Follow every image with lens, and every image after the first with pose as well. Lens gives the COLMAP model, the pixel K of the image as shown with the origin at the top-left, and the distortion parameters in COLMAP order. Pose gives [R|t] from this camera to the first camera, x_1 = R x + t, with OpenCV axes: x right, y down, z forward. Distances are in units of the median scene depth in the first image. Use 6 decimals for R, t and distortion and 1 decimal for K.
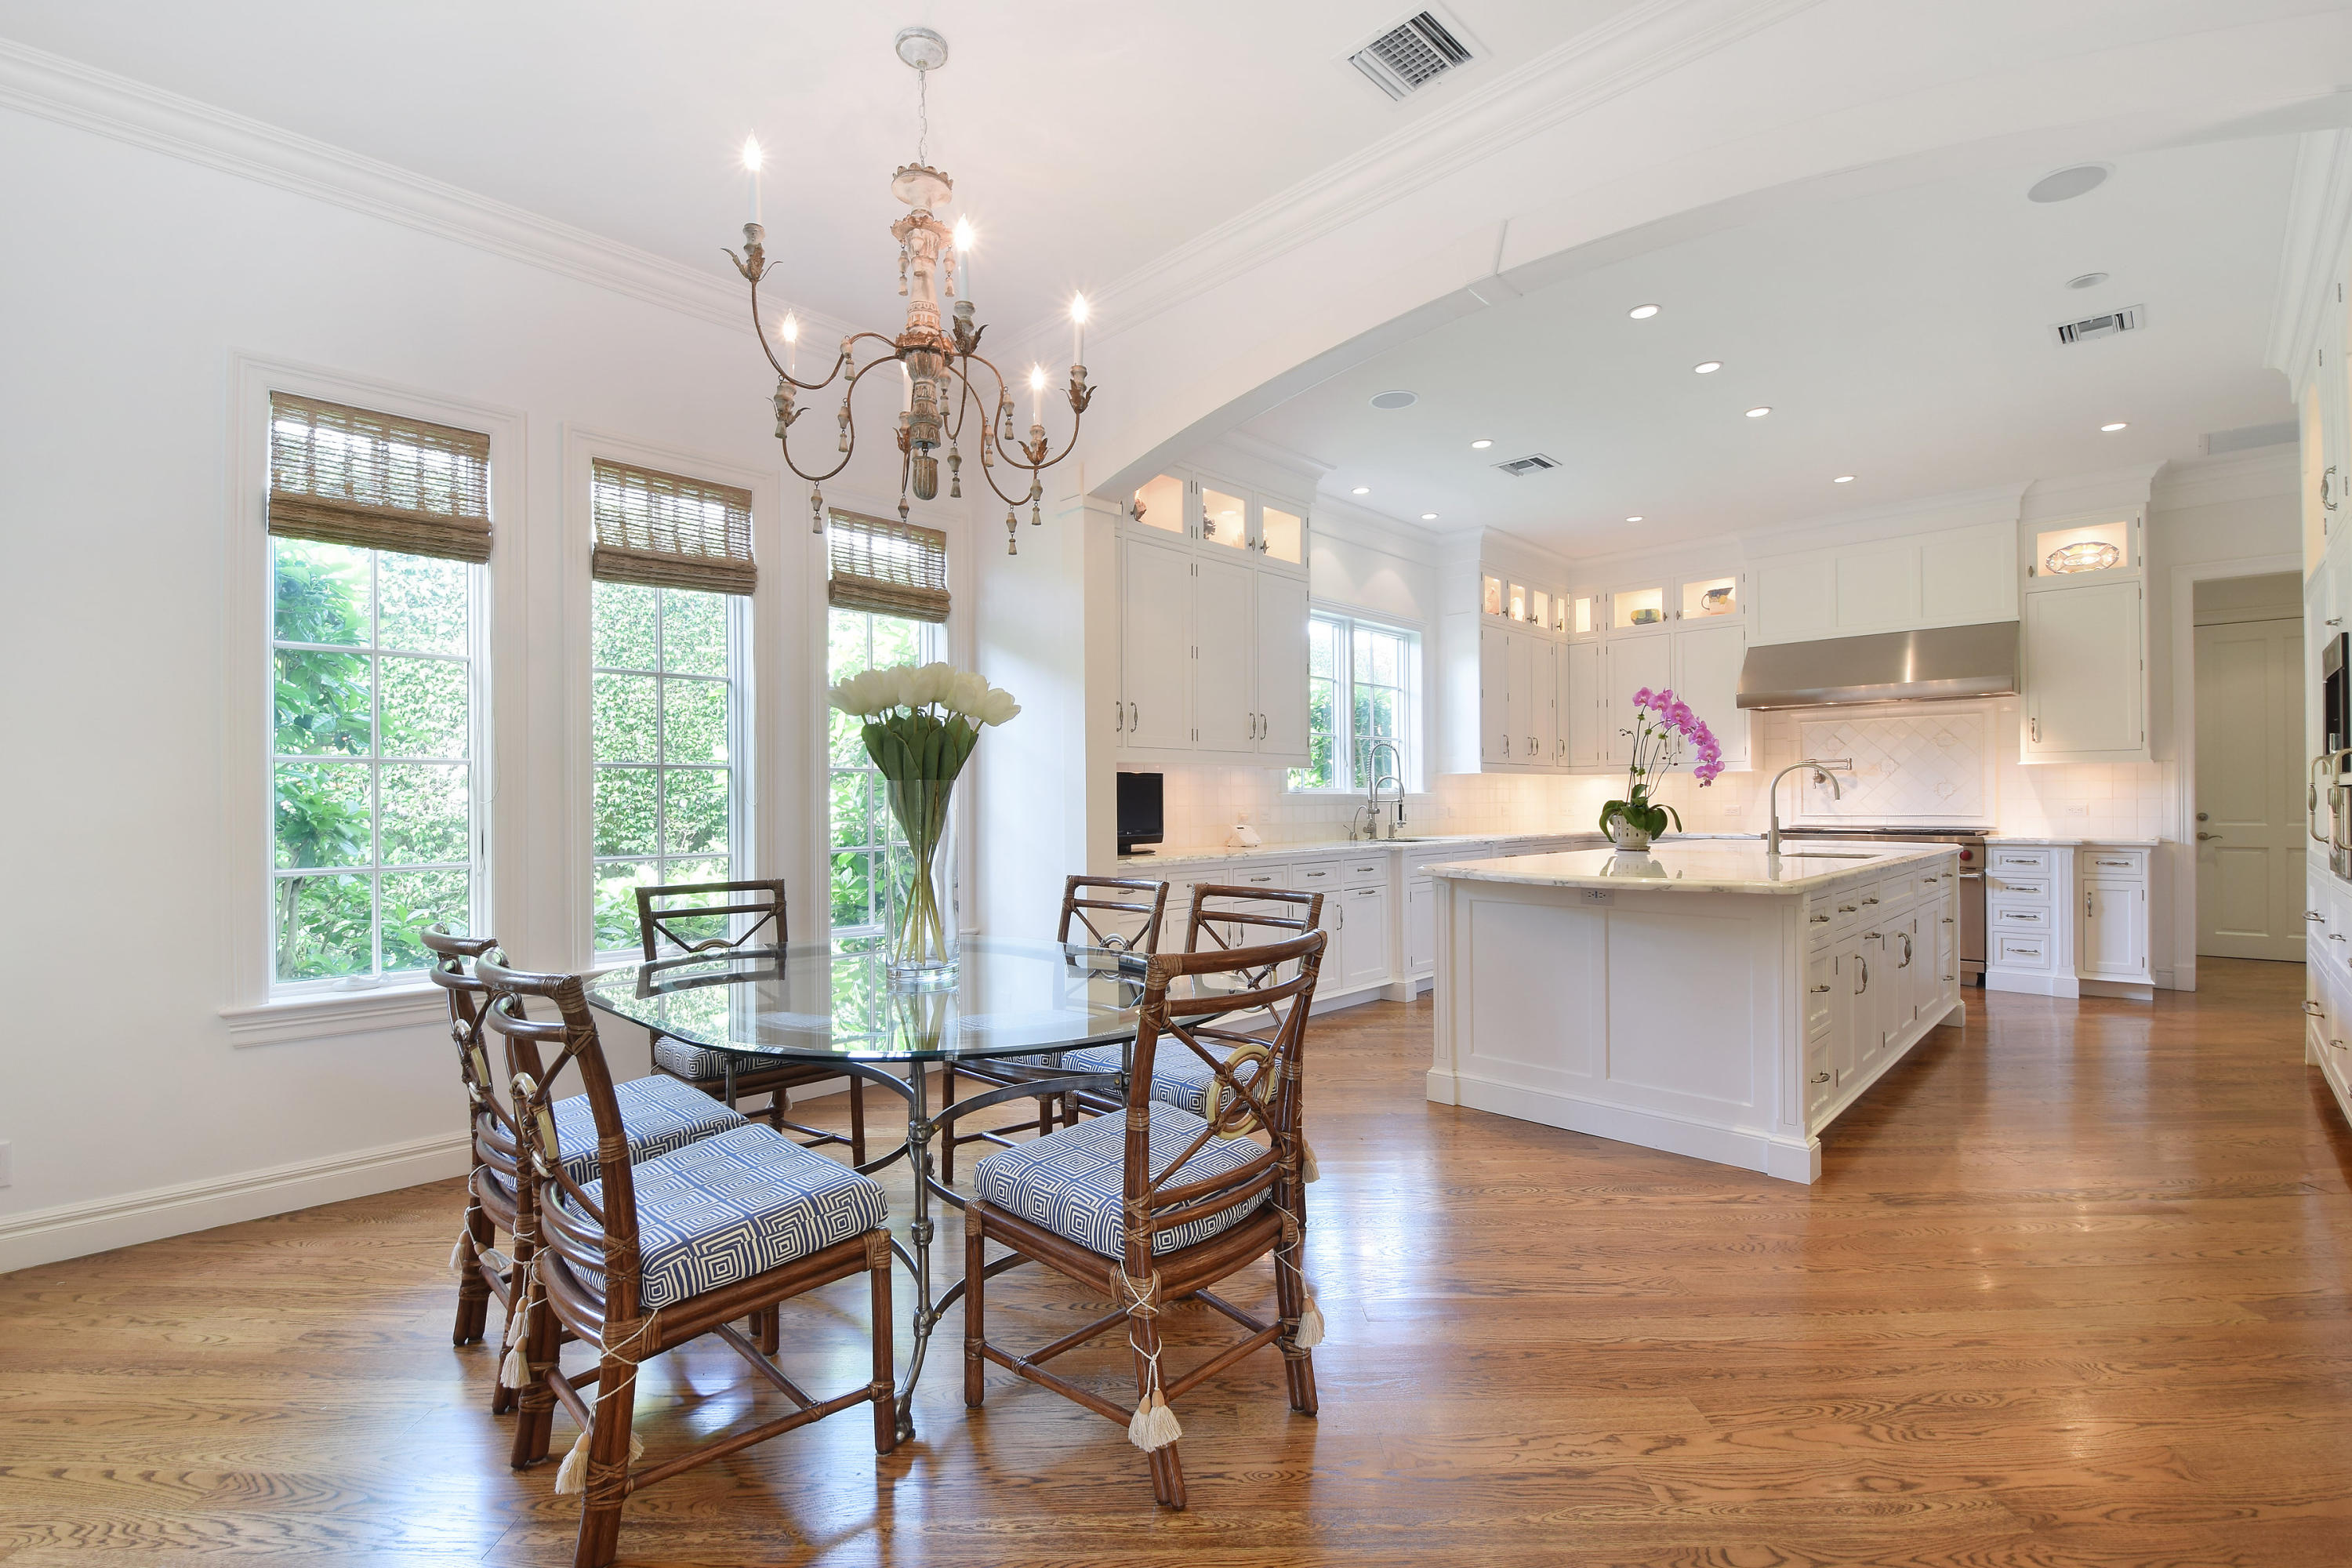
lens RADIAL K [[1036.4, 0, 1171.3], [0, 1036.4, 805.4], [0, 0, 1]] dist [0.010454, -0.014362]
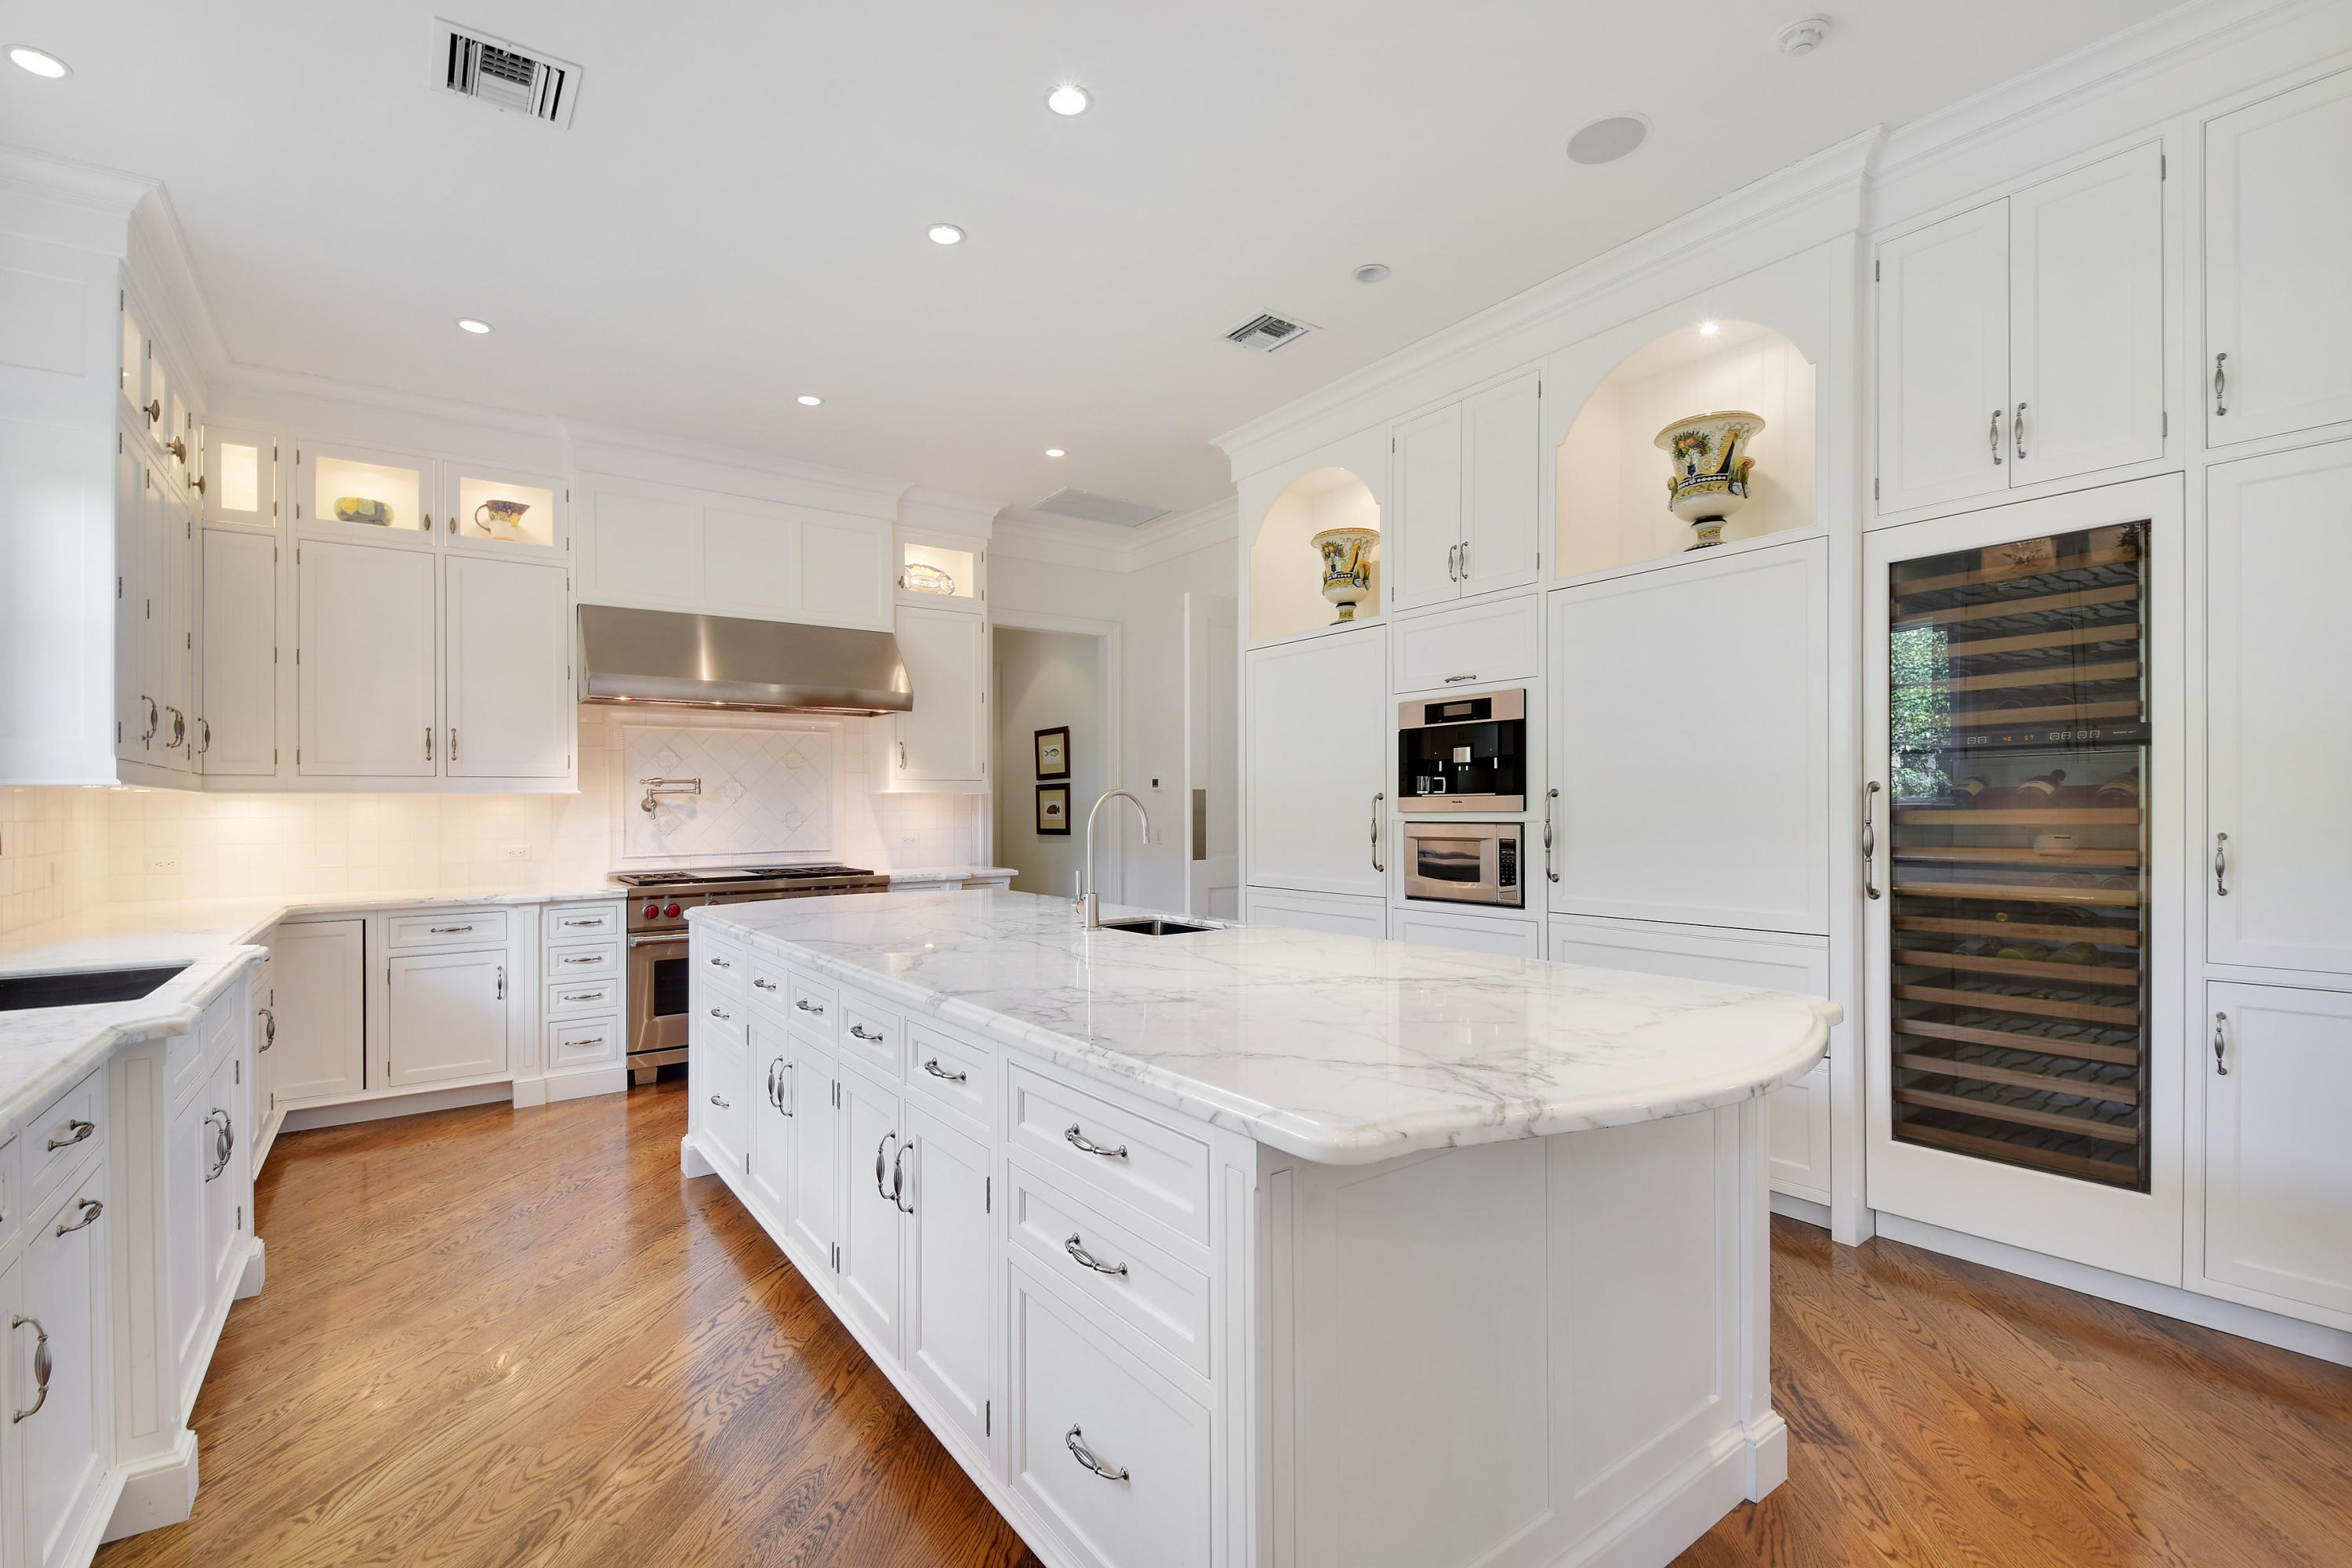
lens RADIAL K [[1036.4, 0, 1171.3], [0, 1036.4, 805.4], [0, 0, 1]] dist [0.010454, -0.014362]
pose [[0.158726, 0.012247, 0.987247, -0.029552], [0.016759, 0.999746, -0.015097, -0.008984], [-0.987180, 0.018941, 0.158481, 0.546034]]
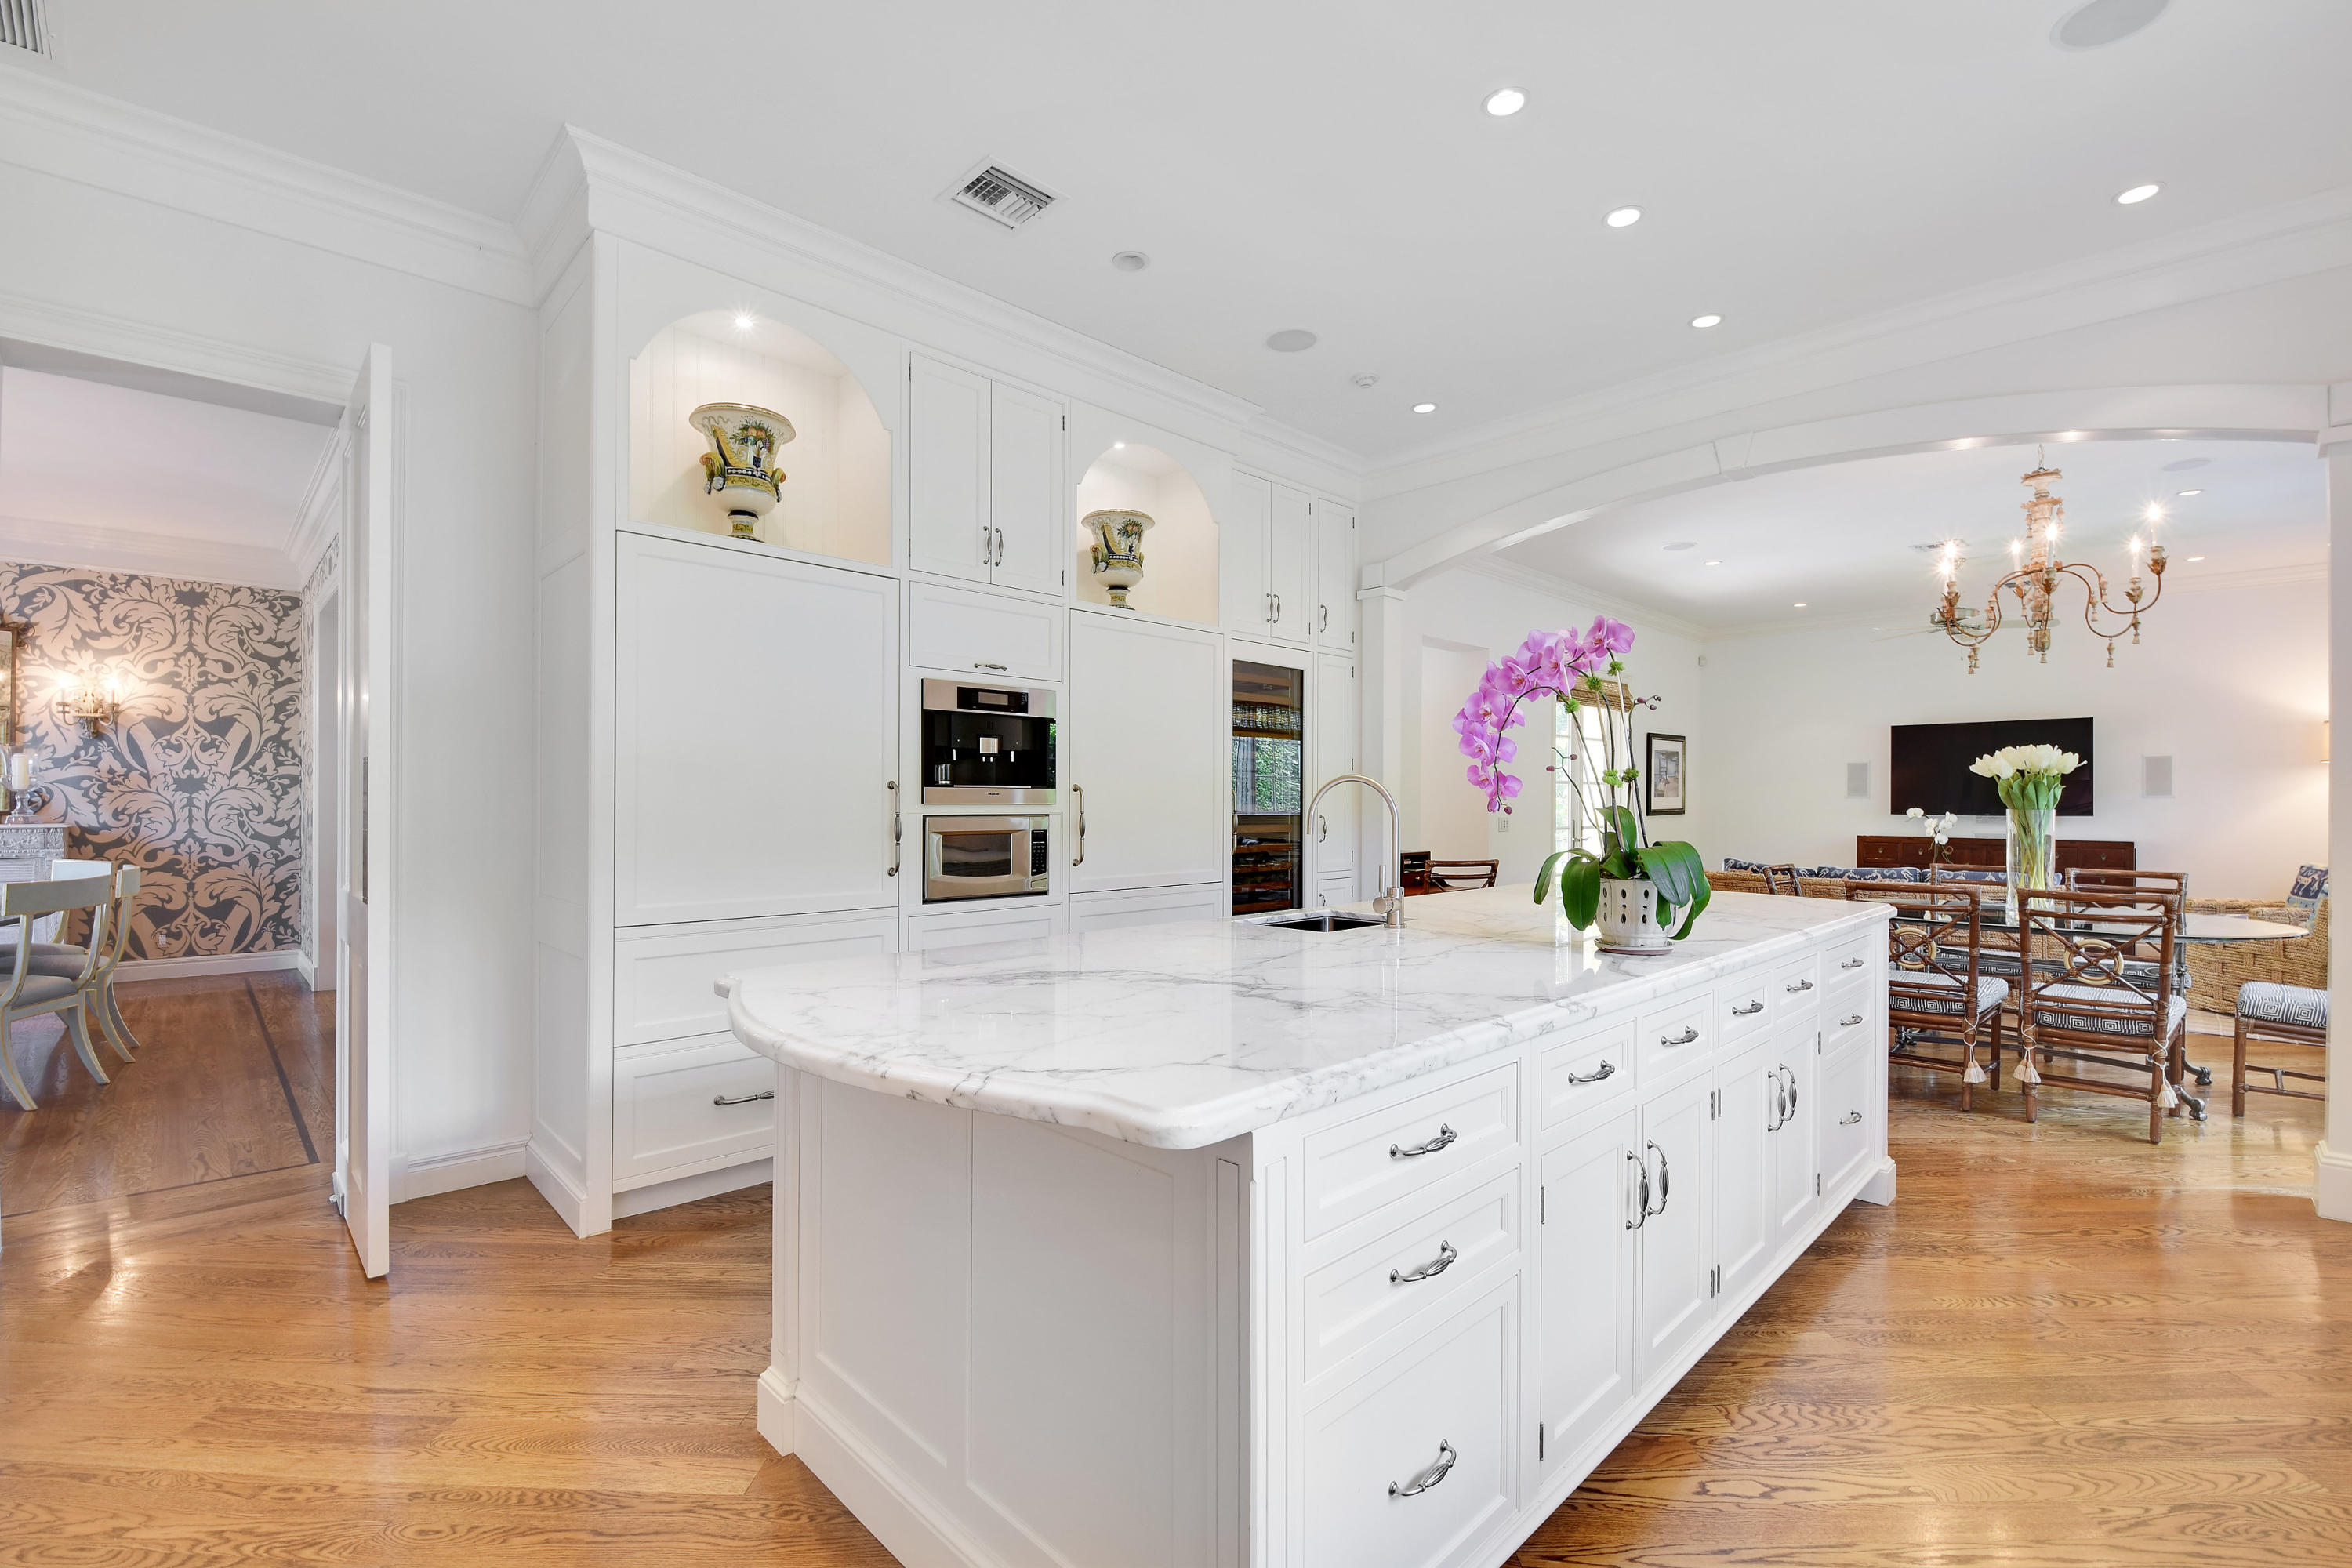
lens RADIAL K [[1036.4, 0, 1171.3], [0, 1036.4, 805.4], [0, 0, 1]] dist [0.010454, -0.014362]
pose [[-0.999973, 0.005081, 0.005385, 0.447974], [0.005161, 0.999875, 0.014936, -0.018224], [-0.005309, 0.014964, -0.999874, 1.020245]]
